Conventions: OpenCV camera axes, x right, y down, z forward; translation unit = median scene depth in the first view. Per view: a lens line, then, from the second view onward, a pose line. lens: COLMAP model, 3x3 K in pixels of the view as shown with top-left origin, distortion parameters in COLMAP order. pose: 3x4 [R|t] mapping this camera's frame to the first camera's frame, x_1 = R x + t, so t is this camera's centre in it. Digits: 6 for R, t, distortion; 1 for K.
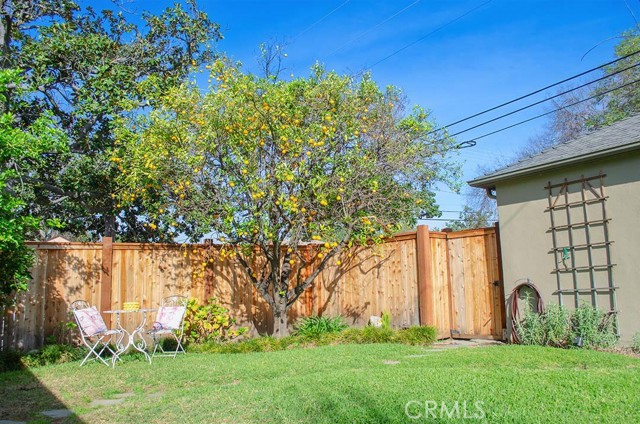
lens RADIAL K [[500.5, 0, 315.6], [0, 500.5, 212.4], [0, 0, 1]] dist [-0.077791, 0.002721]
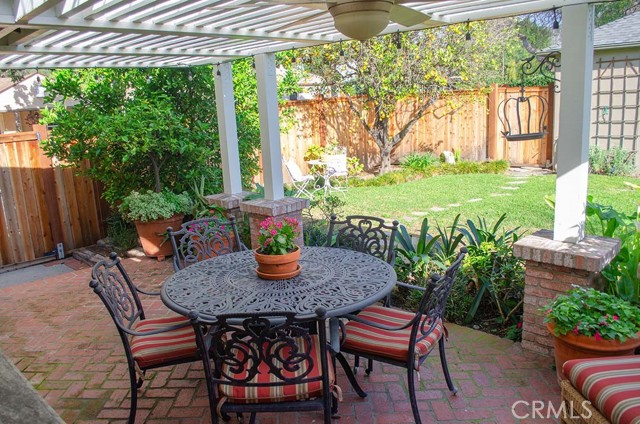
lens RADIAL K [[500.5, 0, 320.9], [0, 500.5, 215.7], [0, 0, 1]] dist [-0.077791, 0.002721]
pose [[0.986489, -0.066812, 0.149588, -0.502069], [0.007137, 0.929724, 0.368187, -0.145794], [-0.163675, -0.362145, 0.917639, -0.267013]]
